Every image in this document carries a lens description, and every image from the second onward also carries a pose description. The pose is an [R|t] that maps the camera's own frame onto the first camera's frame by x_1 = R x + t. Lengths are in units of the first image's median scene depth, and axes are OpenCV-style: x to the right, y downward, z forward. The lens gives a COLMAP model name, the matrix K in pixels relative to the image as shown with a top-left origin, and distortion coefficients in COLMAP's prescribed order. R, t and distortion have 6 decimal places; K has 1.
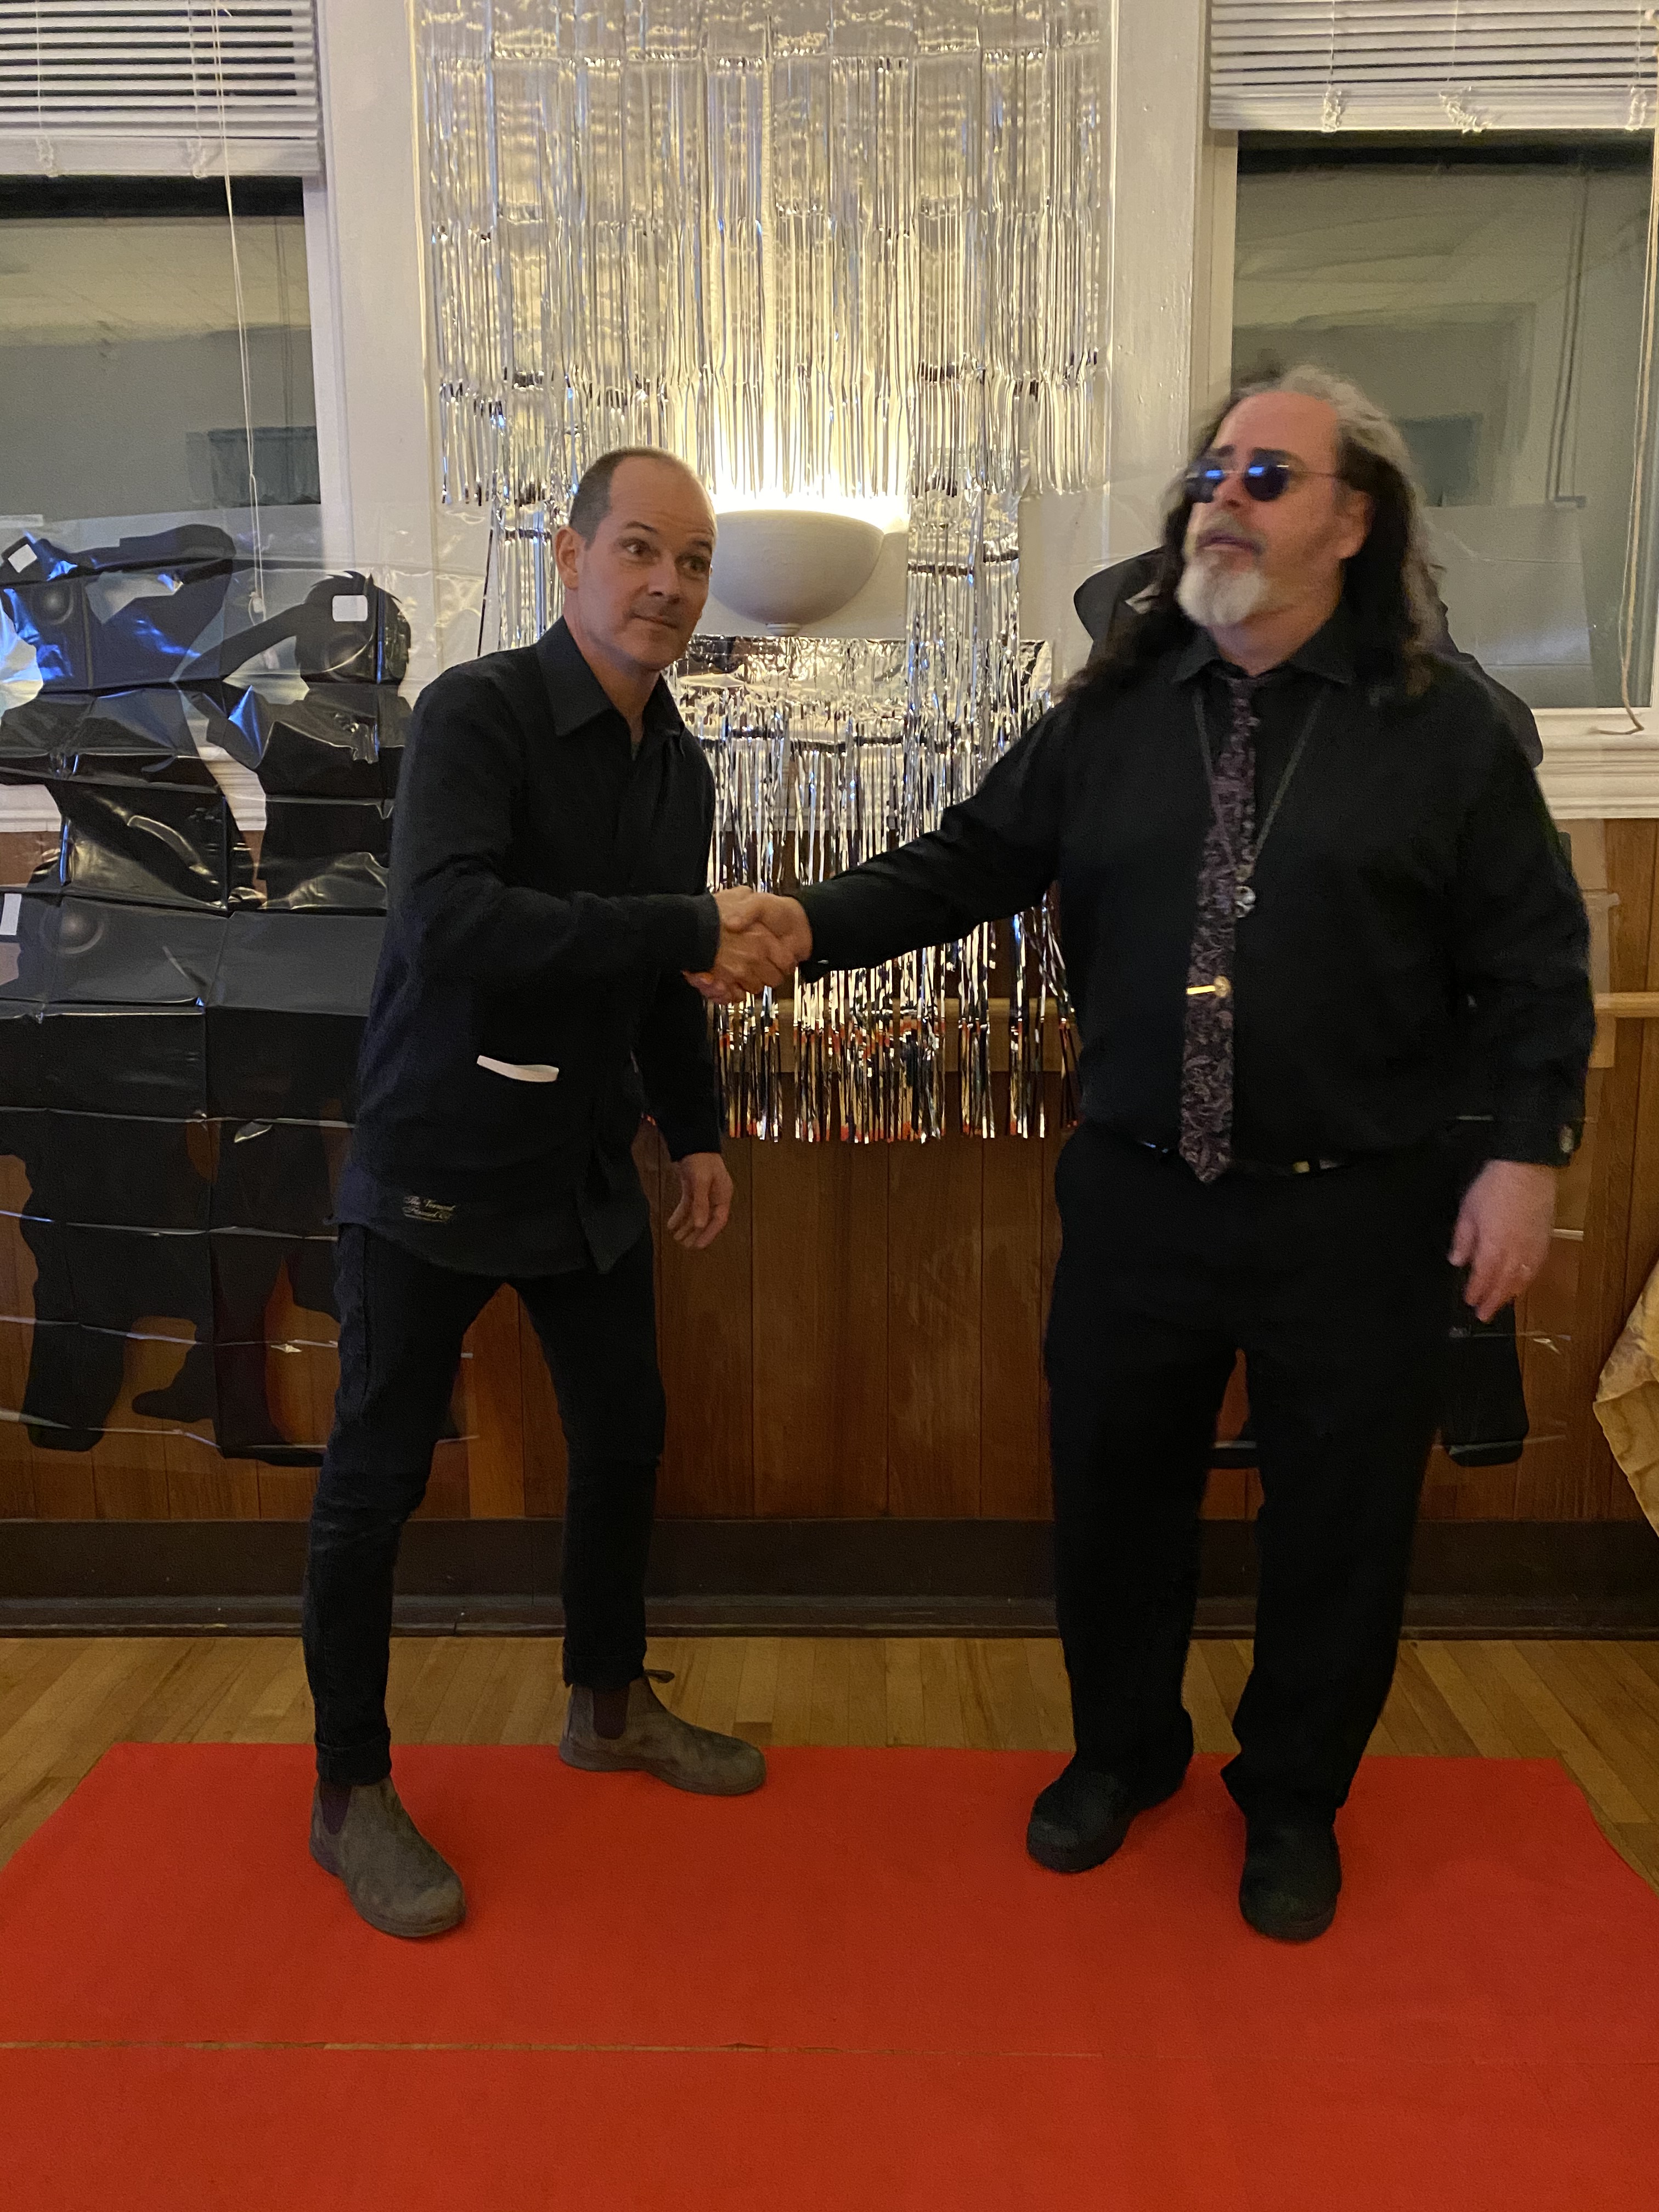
lens RADIAL K [[1677.0, 0, 826.9], [0, 1677.0, 1103.8], [0, 0, 1]] dist [0.002435, -0.006251]
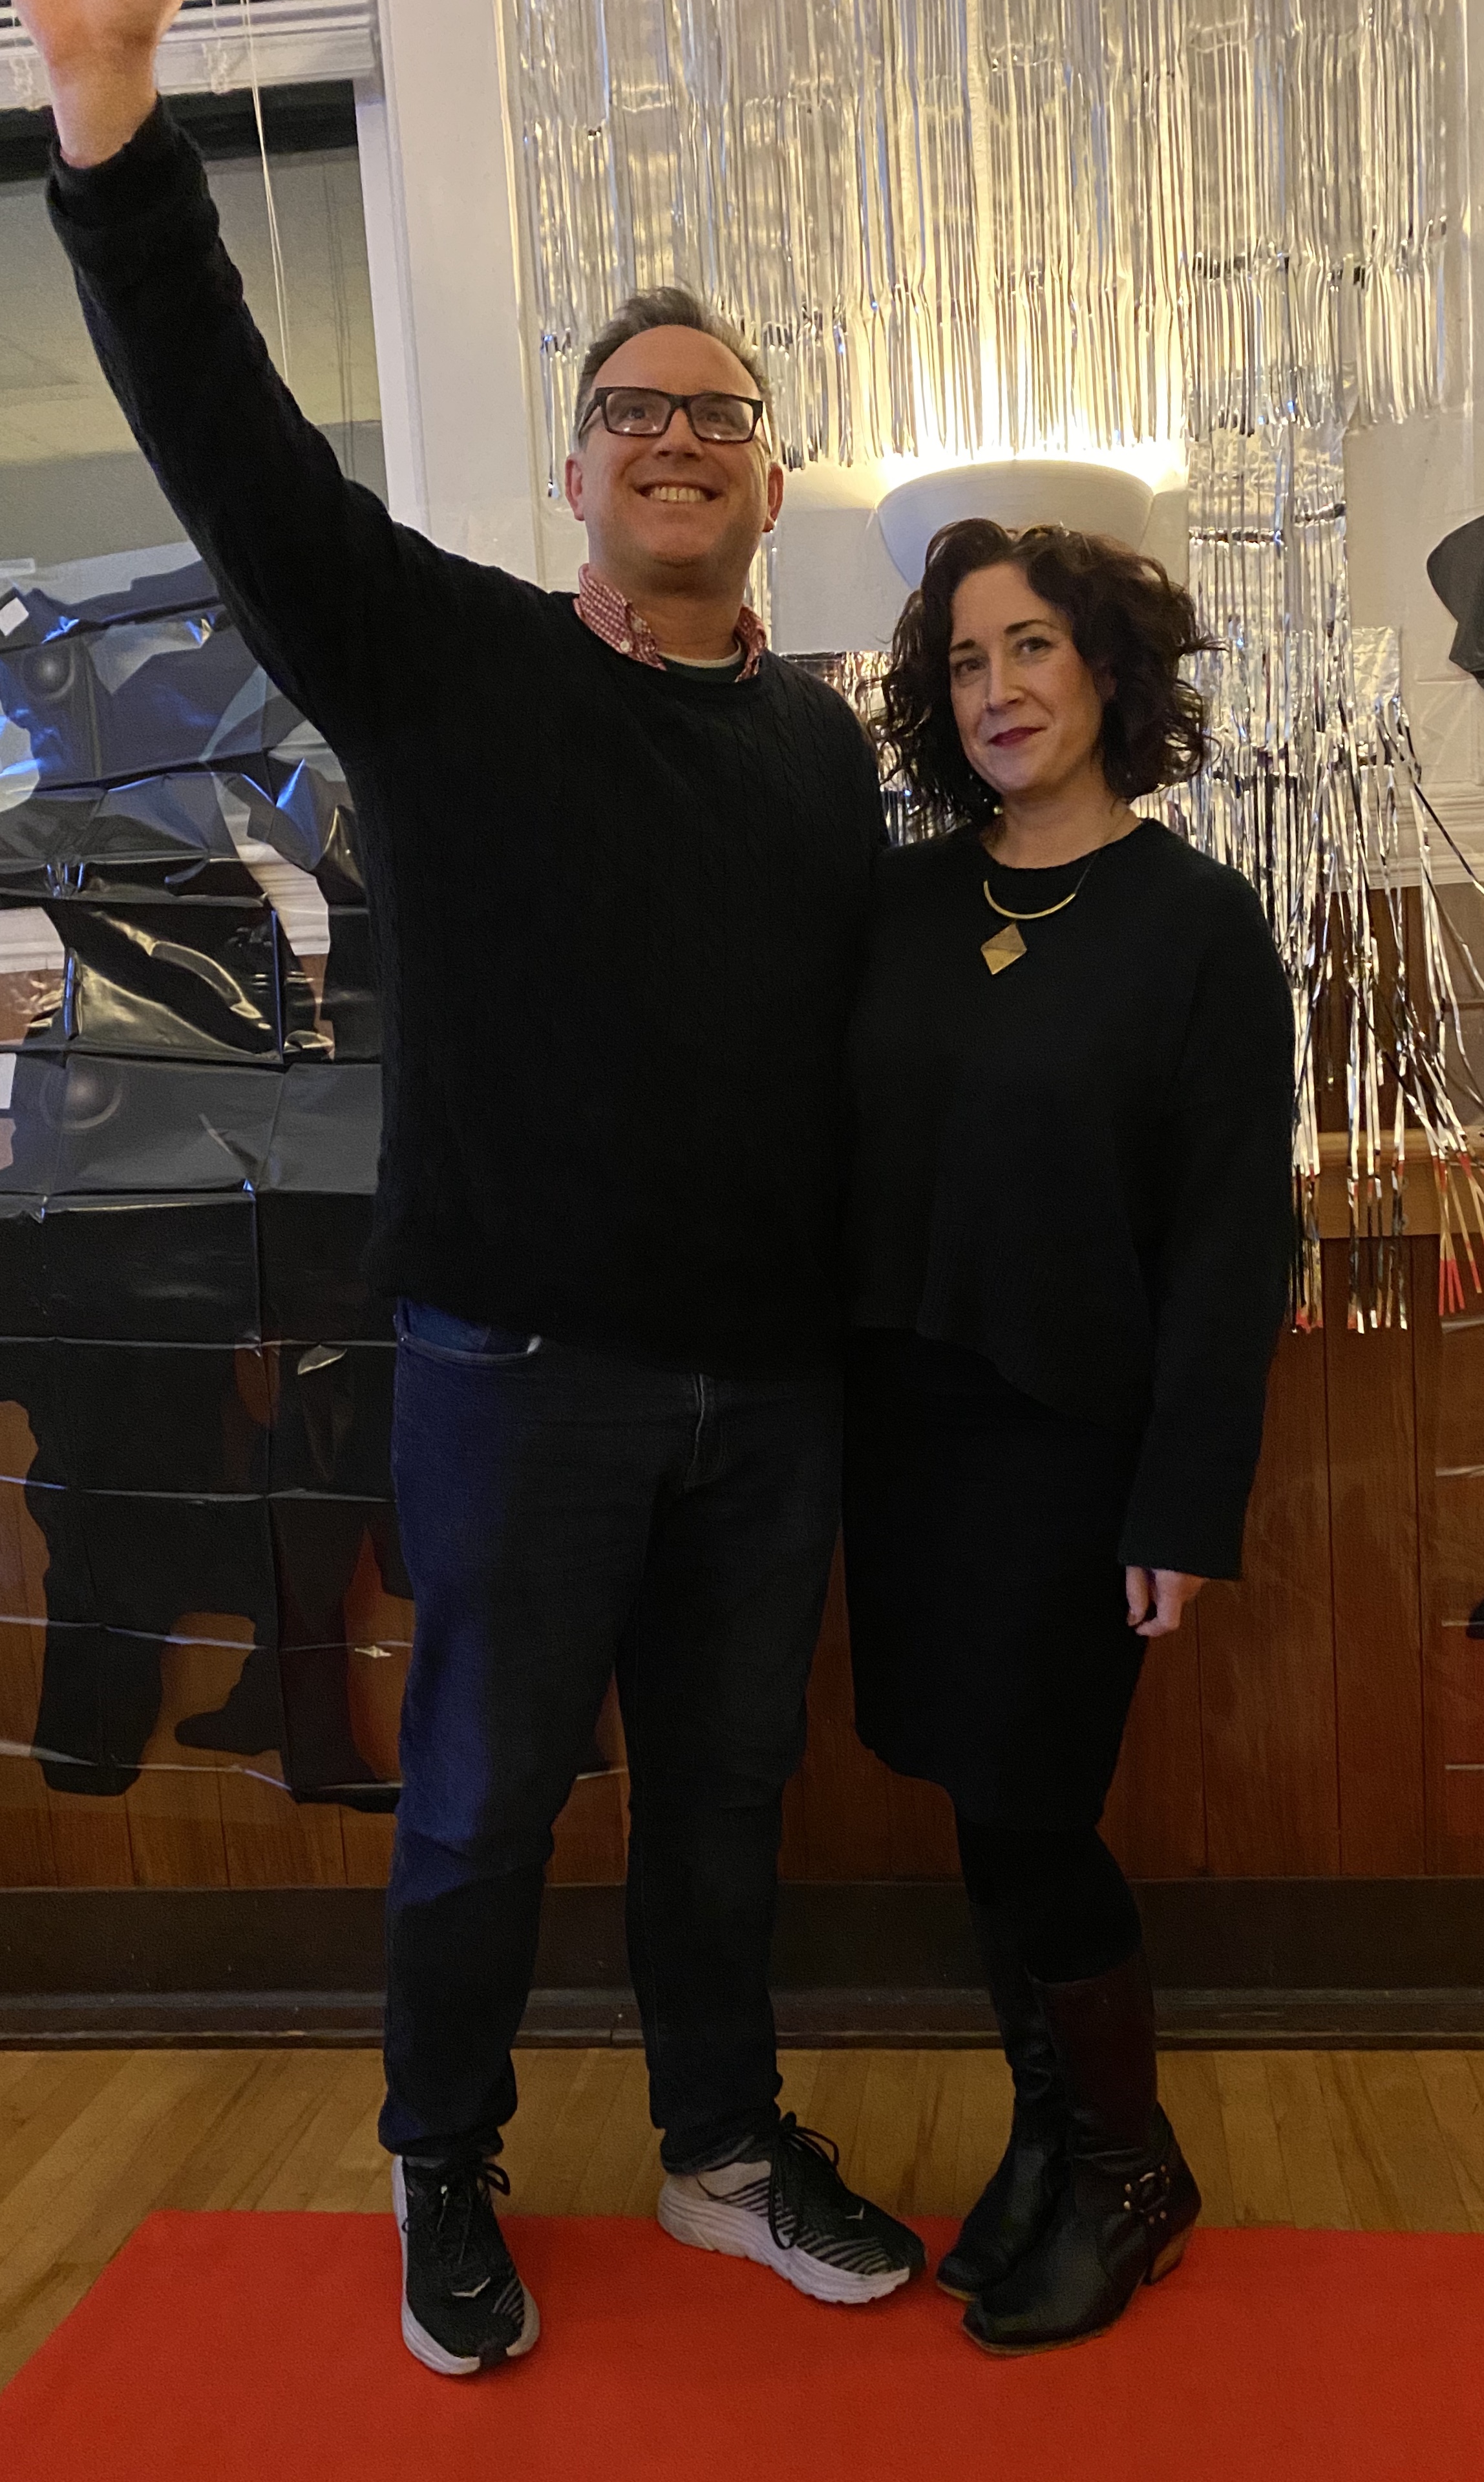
lens RADIAL K [[1993.1, 0, 841.8], [0, 1993.1, 1246.8], [0, 0, 1]] dist [0.006107, -0.010327]
pose [[0.994950, -0.038470, -0.092708, -0.032051], [0.034603, 0.998477, -0.042965, 0.013639], [0.094220, 0.039540, 0.994766, 0.152044]]
